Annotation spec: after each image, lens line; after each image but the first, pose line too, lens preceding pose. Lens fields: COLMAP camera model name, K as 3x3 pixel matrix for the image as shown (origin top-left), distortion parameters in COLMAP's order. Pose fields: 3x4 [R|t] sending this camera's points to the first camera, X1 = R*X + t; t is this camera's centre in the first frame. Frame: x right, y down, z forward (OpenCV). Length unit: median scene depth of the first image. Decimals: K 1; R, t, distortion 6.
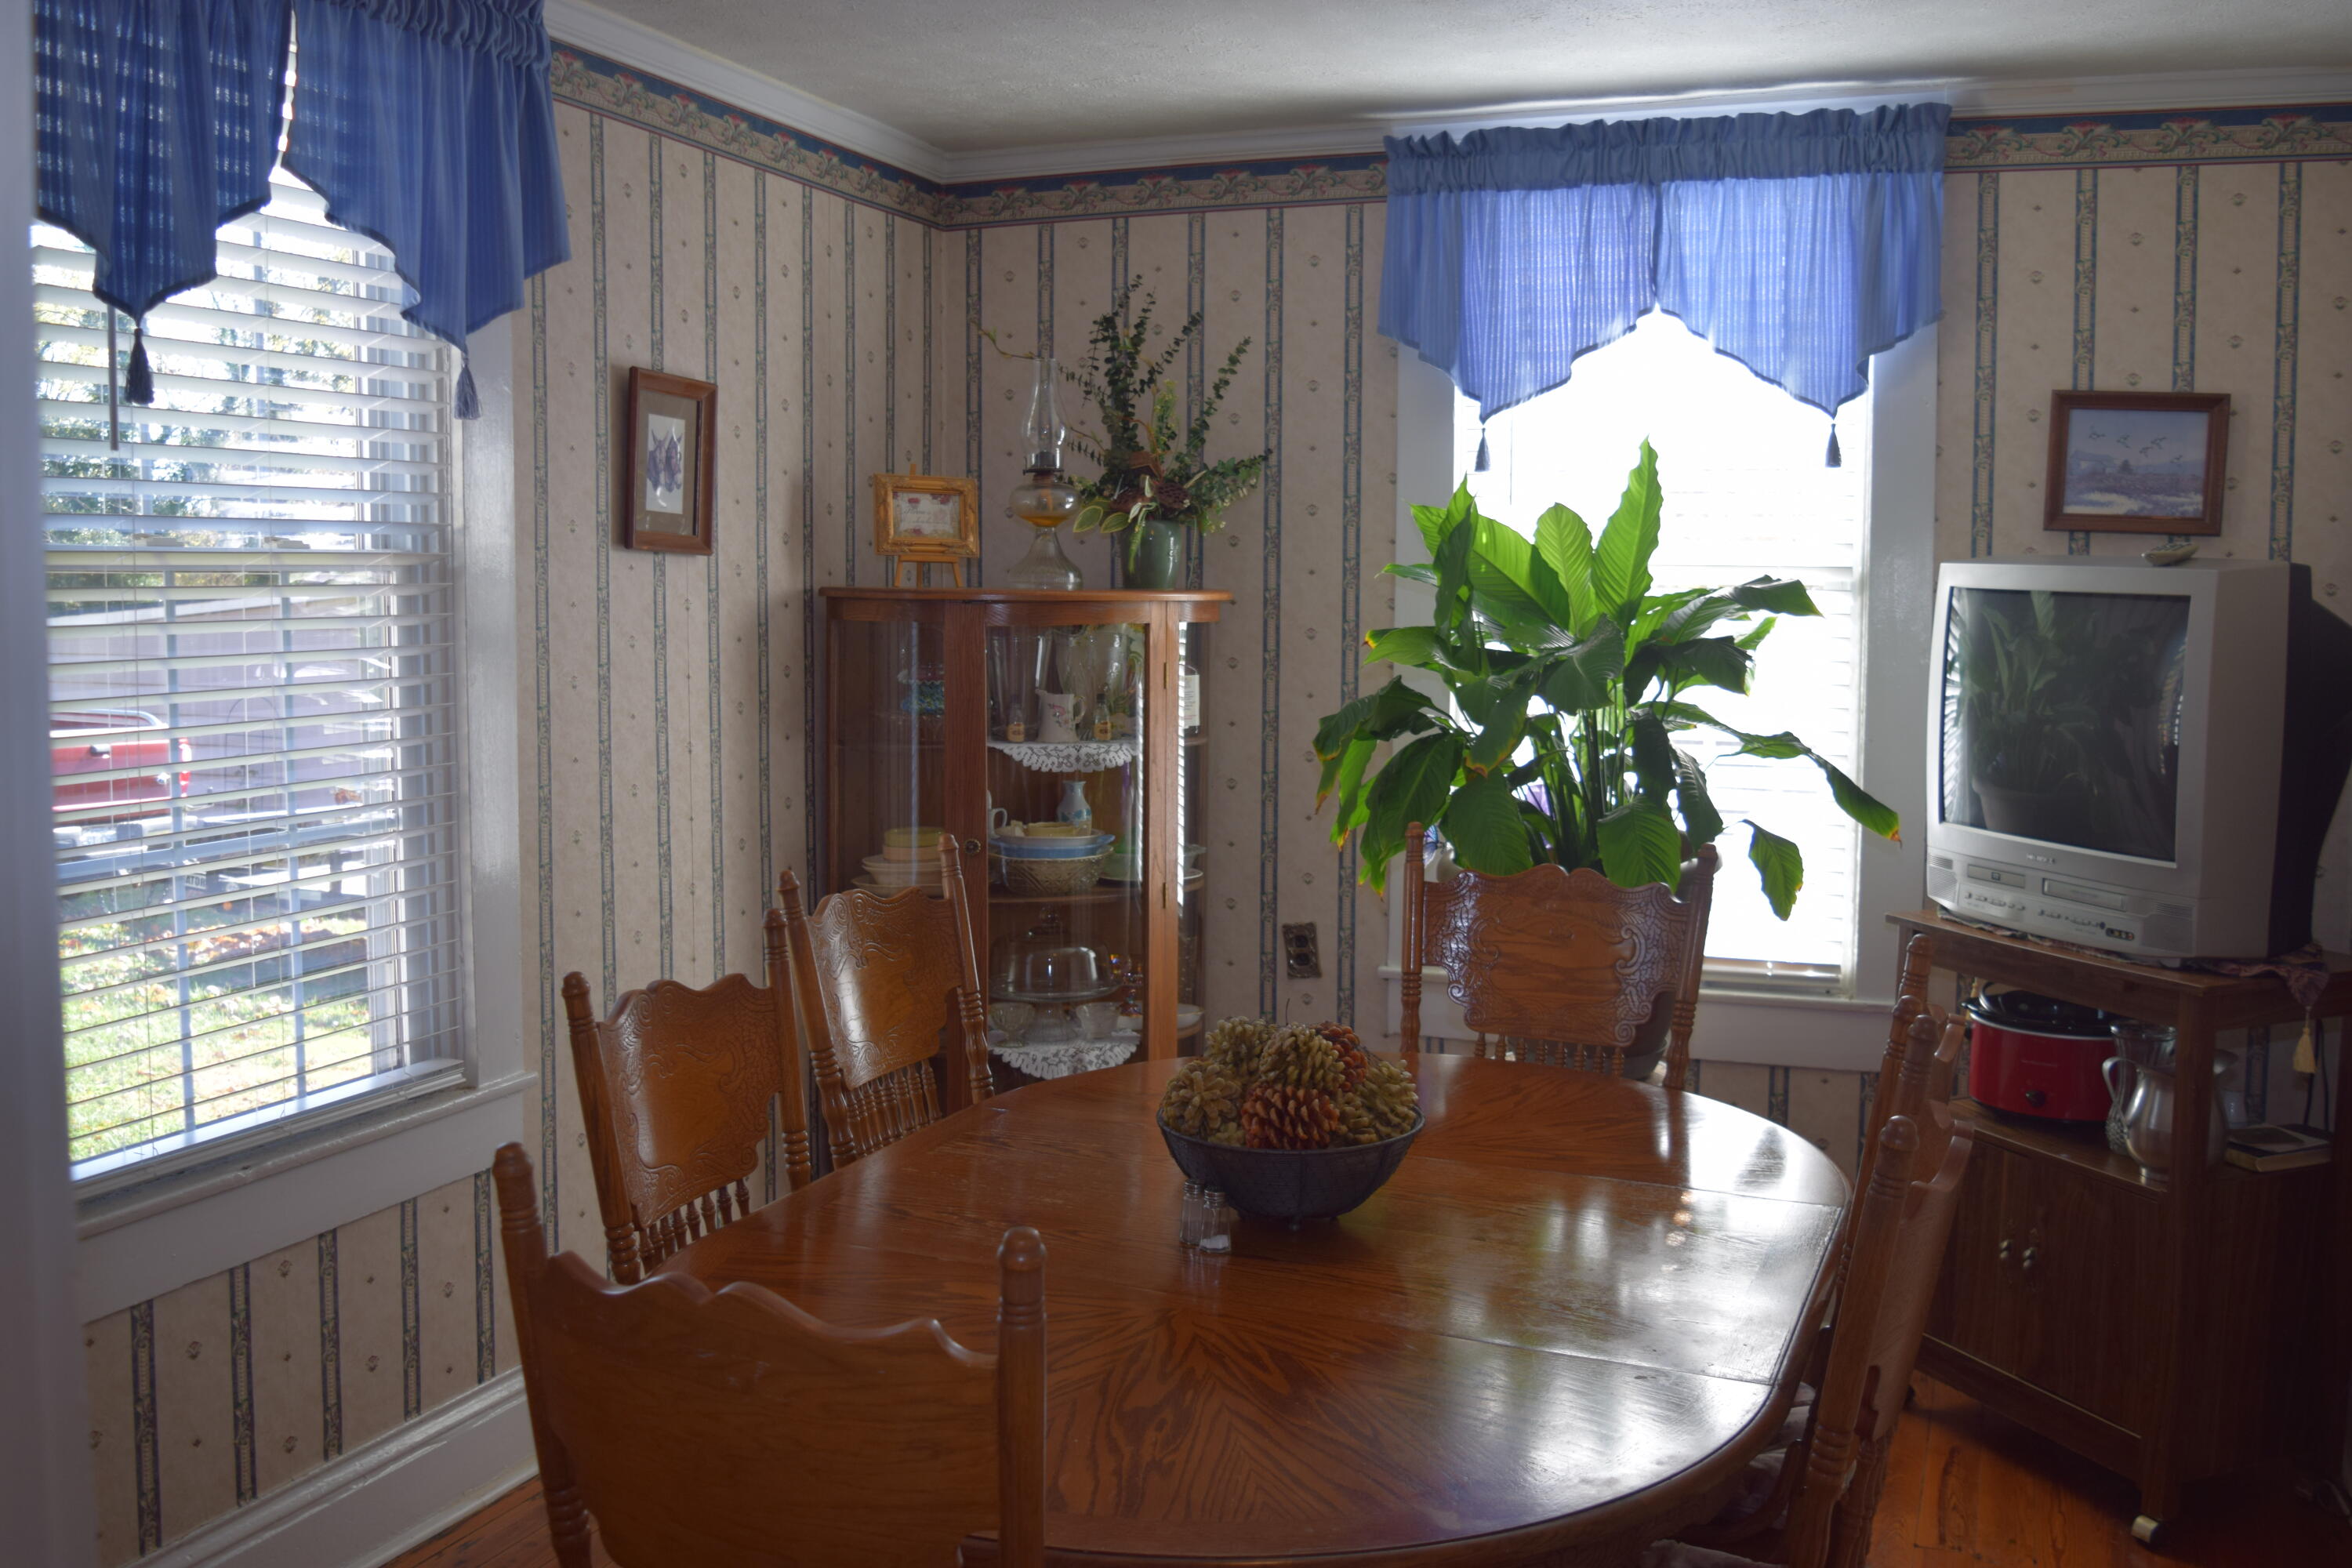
lens RADIAL K [[2237.4, 0, 1176.0], [0, 2237.4, 784.0], [0, 0, 1]] dist [-0.082362, 0.009274]
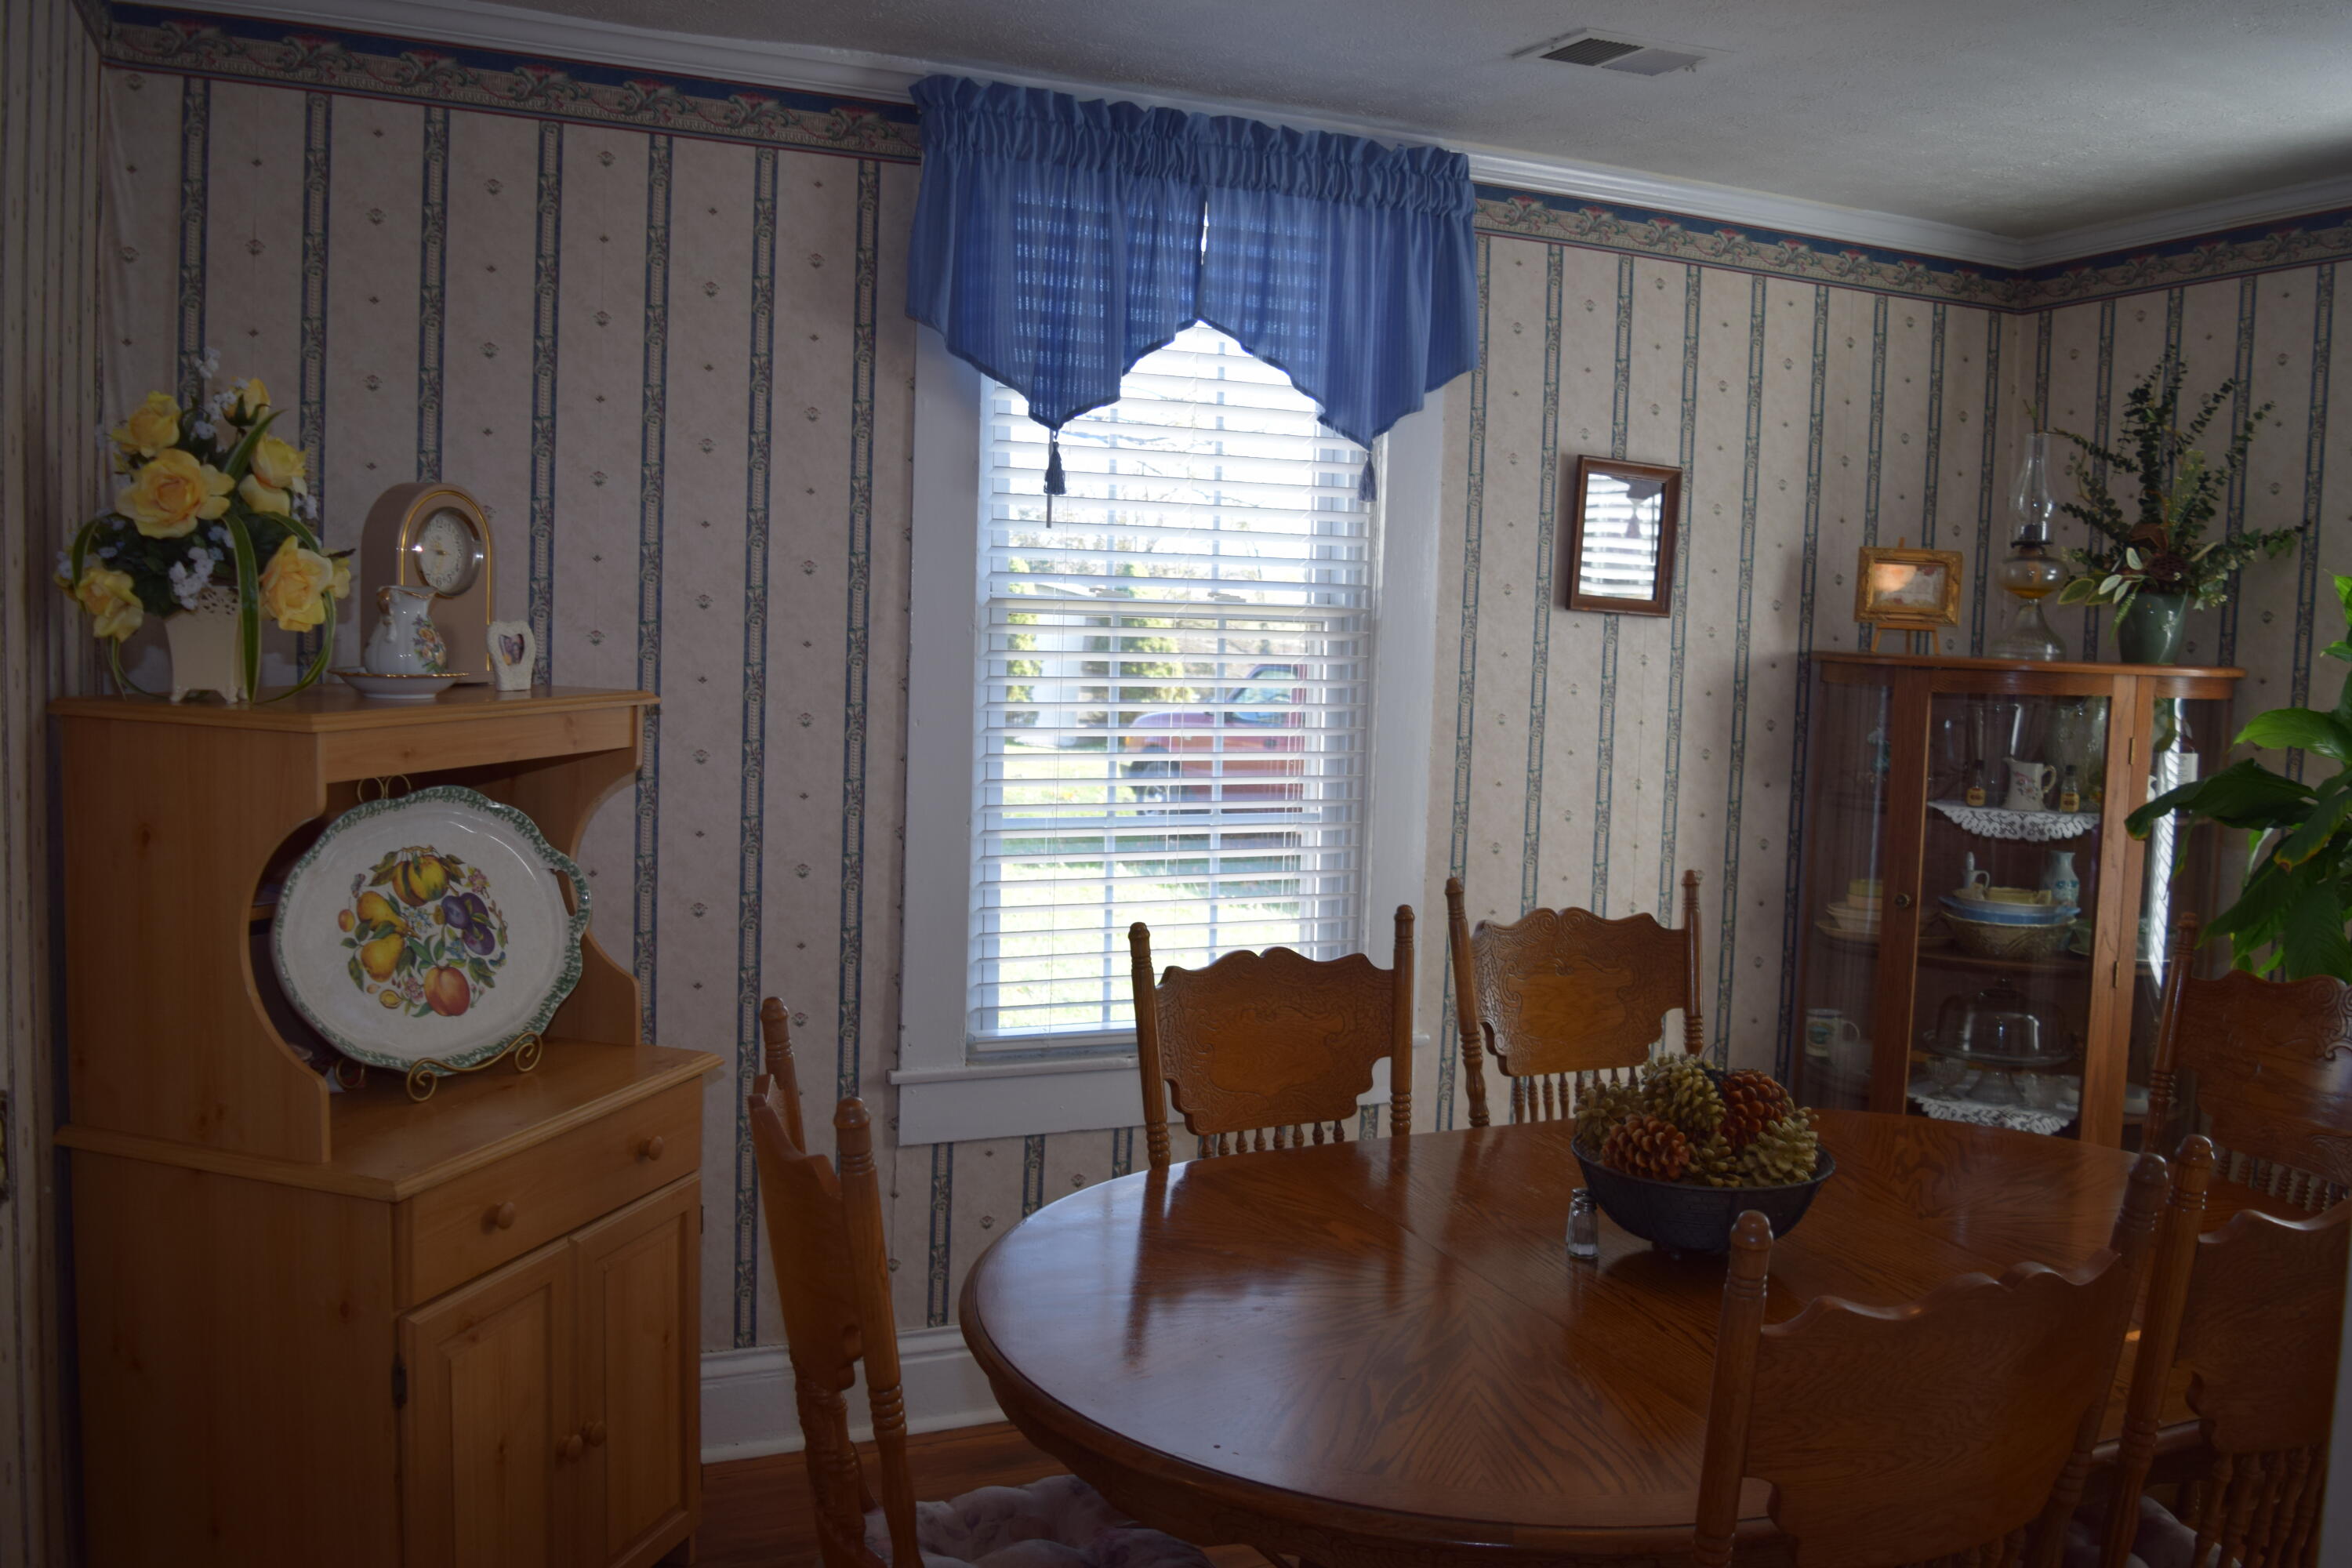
lens RADIAL K [[1986.0, 0, 1176.0], [0, 1986.0, 784.0], [0, 0, 1]] dist [-0.085571, 0.016496]
pose [[0.701463, 0.071814, -0.709078, 0.313391], [-0.089899, 0.995879, 0.011928, -0.006638], [0.707013, 0.055378, 0.705029, 0.104749]]
